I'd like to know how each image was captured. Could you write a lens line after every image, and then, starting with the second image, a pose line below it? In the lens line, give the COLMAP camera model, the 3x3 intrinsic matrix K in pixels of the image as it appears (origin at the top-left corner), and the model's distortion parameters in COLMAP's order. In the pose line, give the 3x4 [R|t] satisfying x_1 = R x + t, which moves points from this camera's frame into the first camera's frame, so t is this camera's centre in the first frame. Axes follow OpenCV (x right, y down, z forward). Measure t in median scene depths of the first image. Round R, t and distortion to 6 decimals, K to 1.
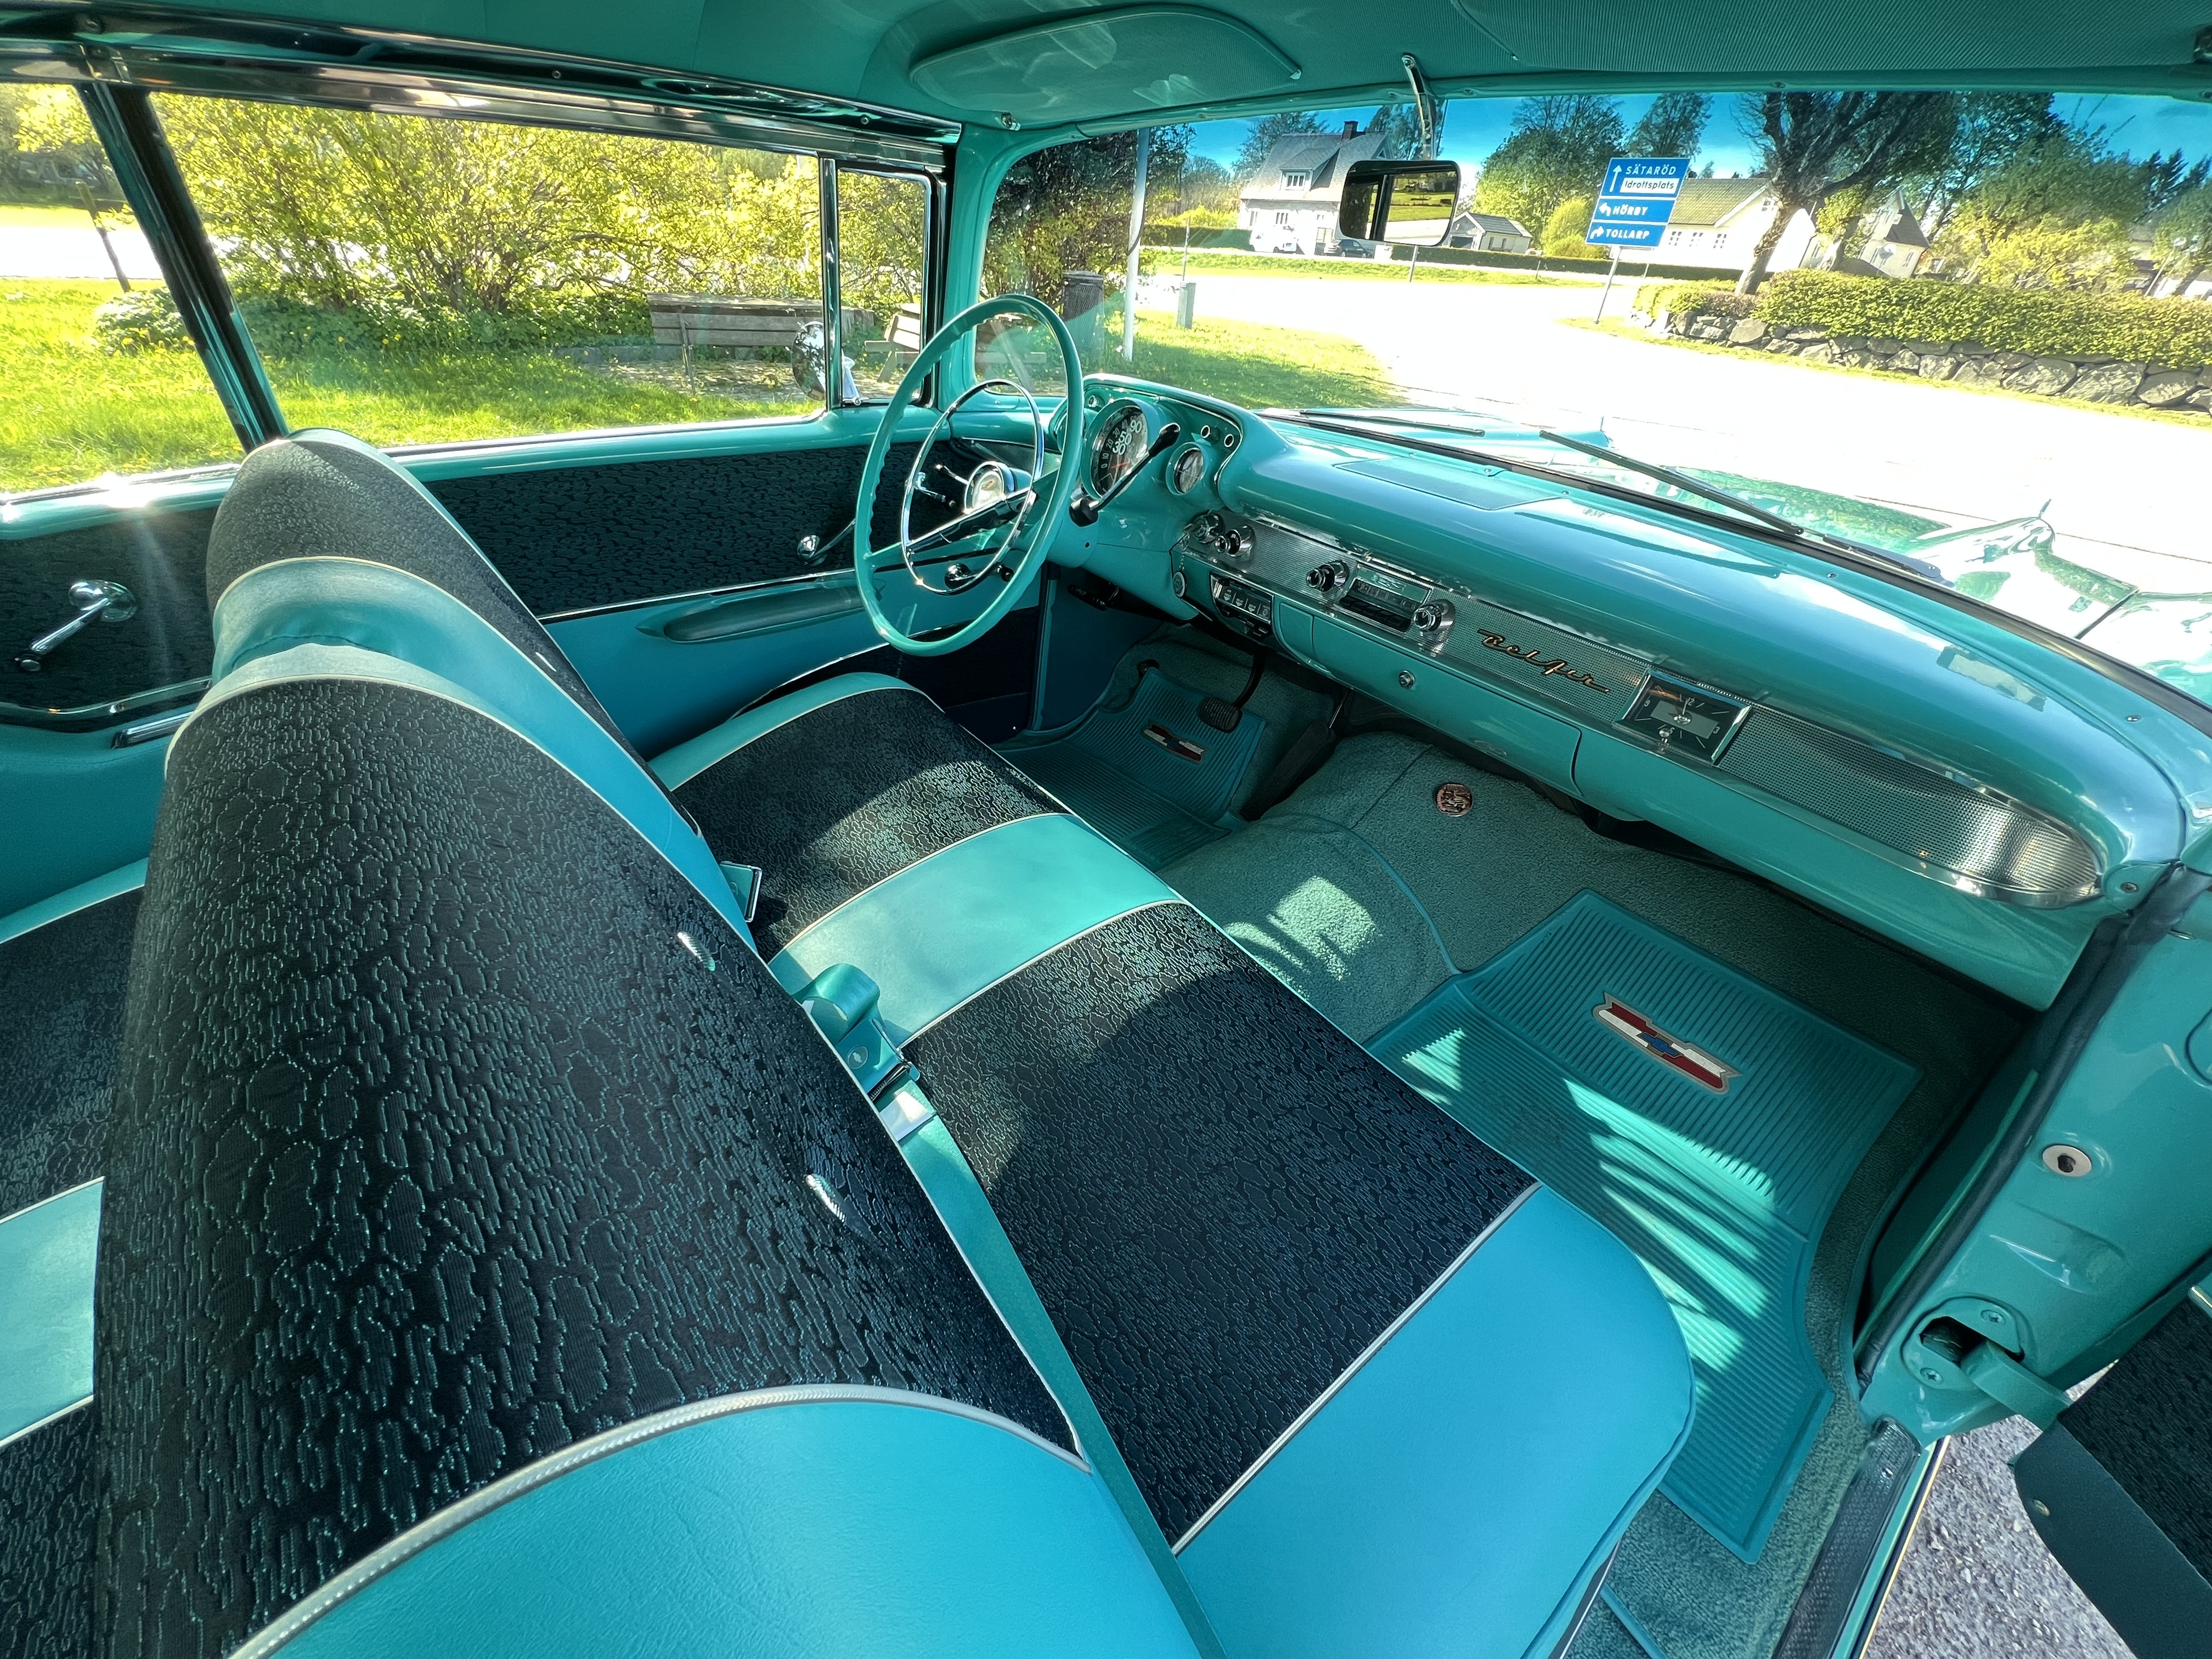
lens RADIAL K [[887.0, 0, 1106.0], [0, 887.0, 829.5], [0, 0, 1]] dist [-0.002167, 0.000238]
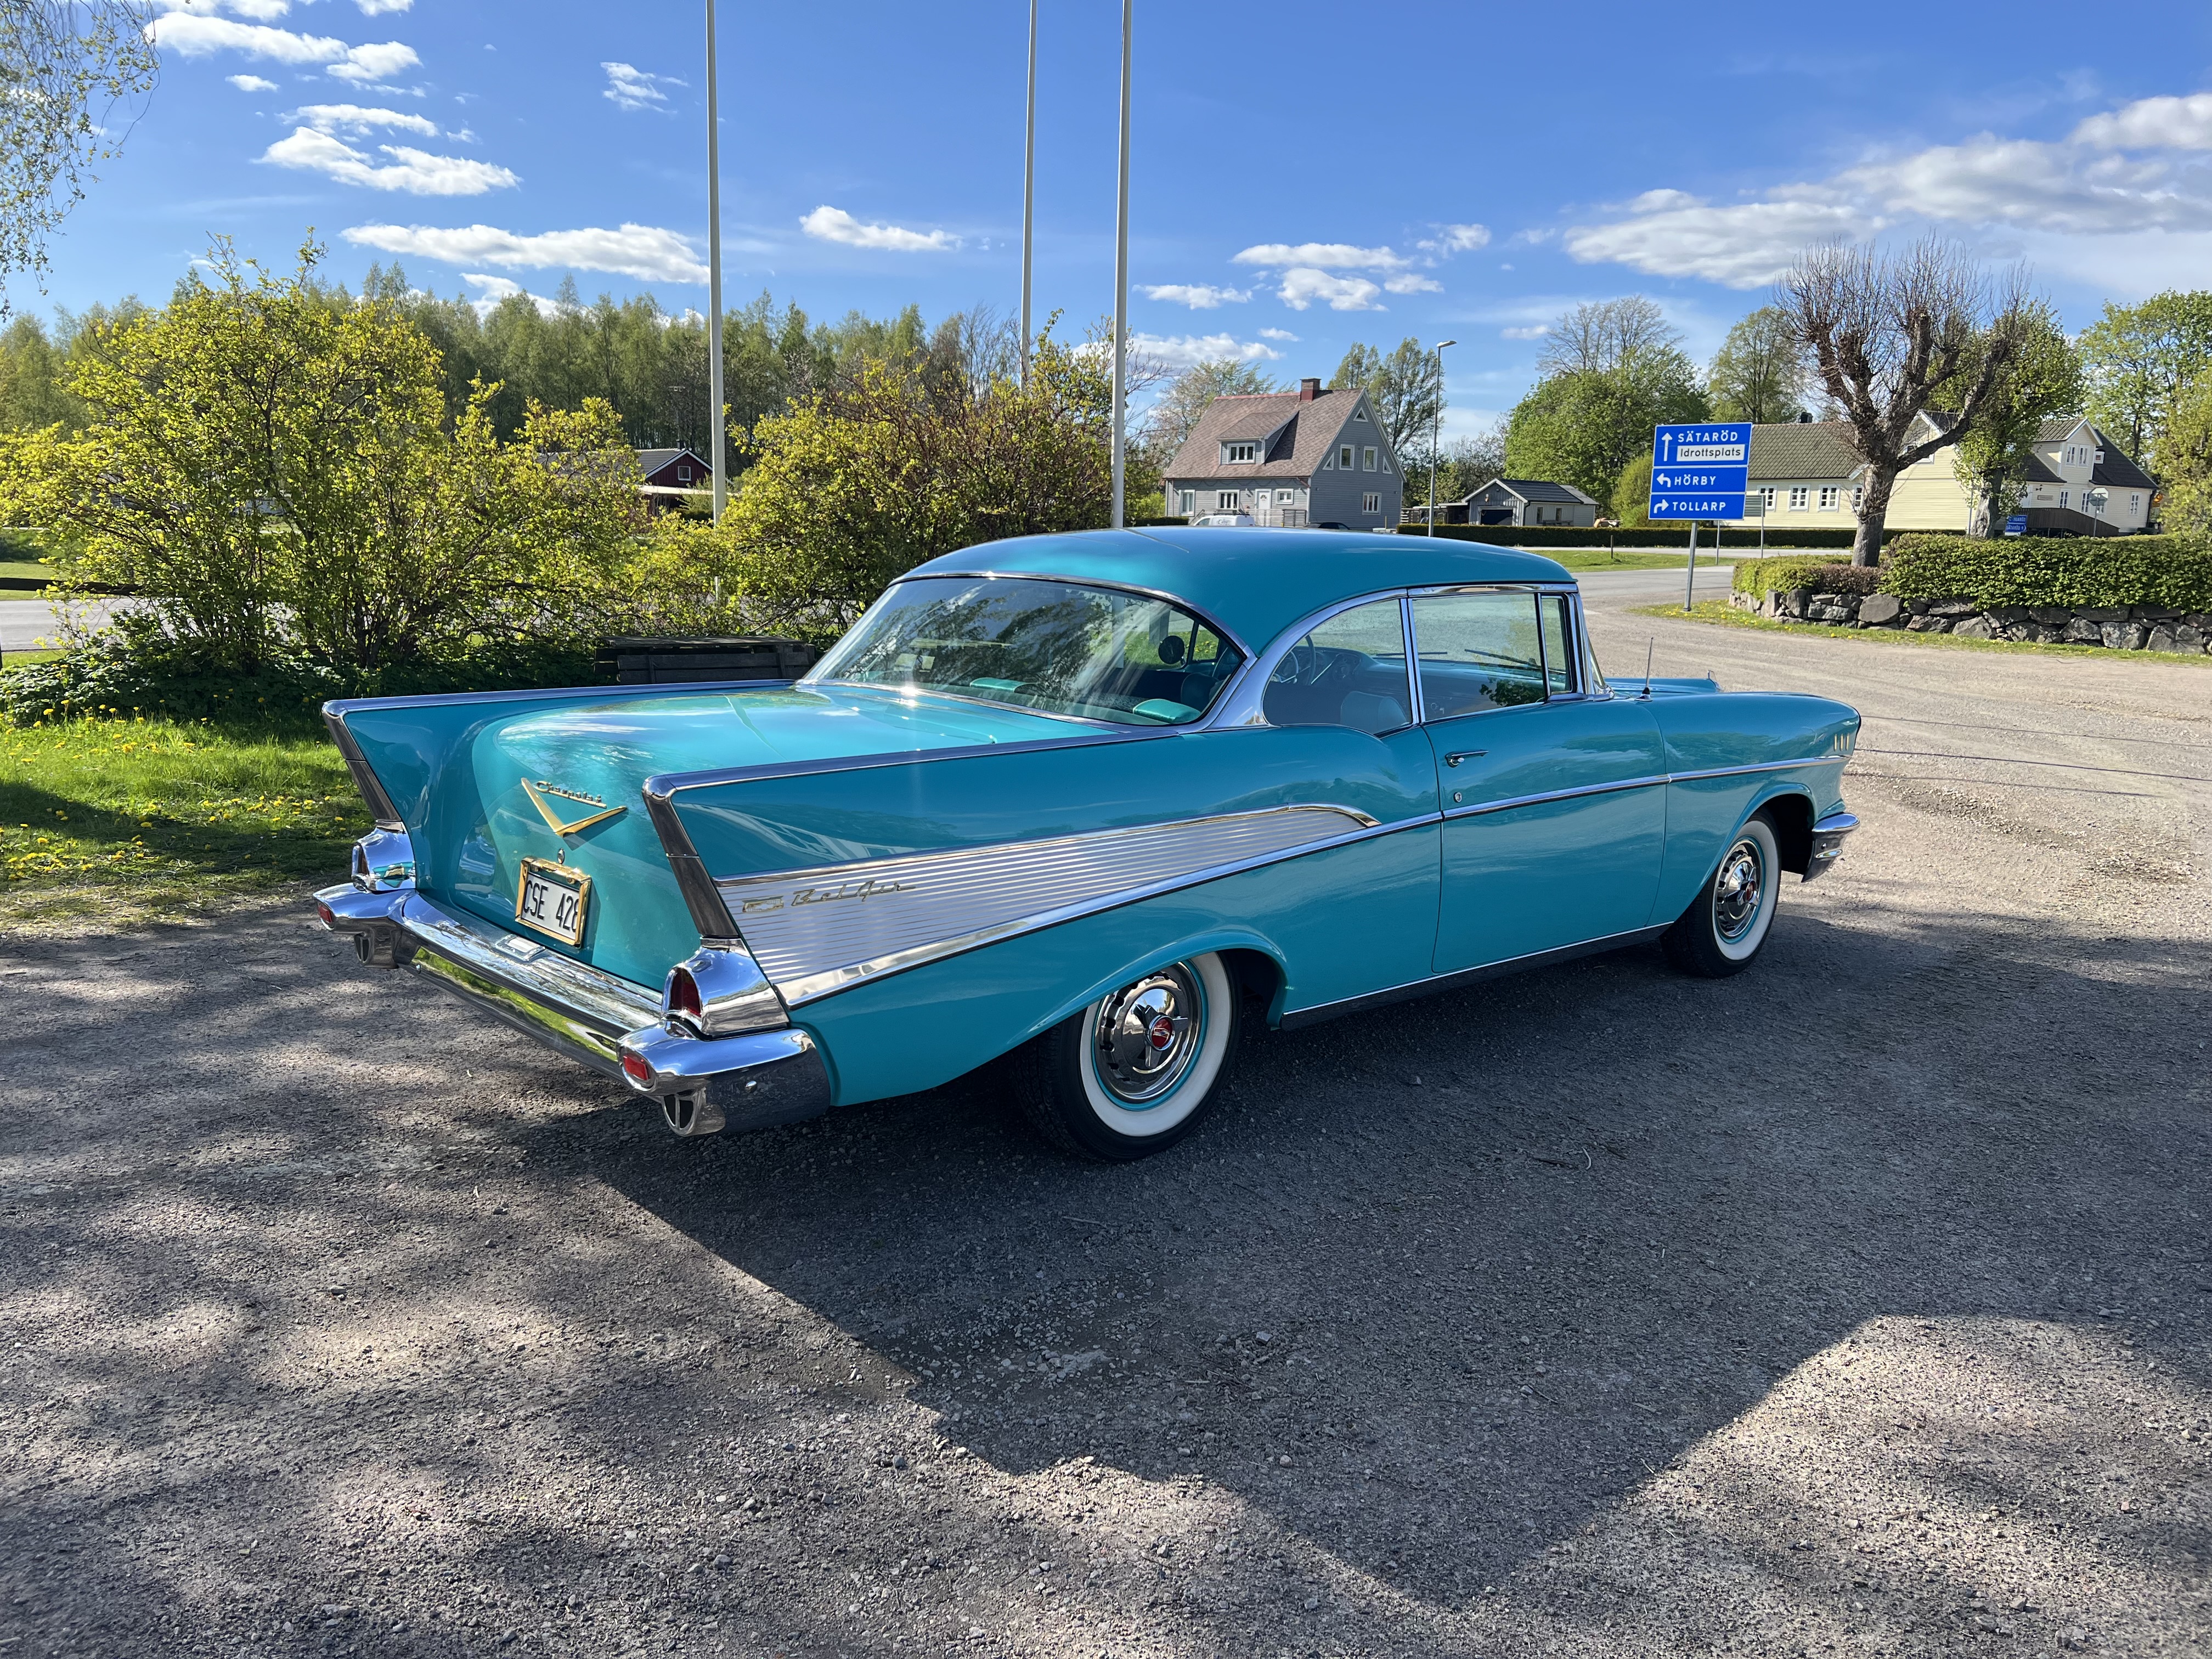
lens RADIAL K [[1726.2, 0, 1106.0], [0, 1726.2, 829.5], [0, 0, 1]] dist [0.013306, 0.000284]
pose [[0.993927, -0.063540, 0.089848, -0.066715], [0.094364, 0.912165, -0.398812, 0.123027], [-0.056616, 0.404868, 0.912621, -0.211620]]
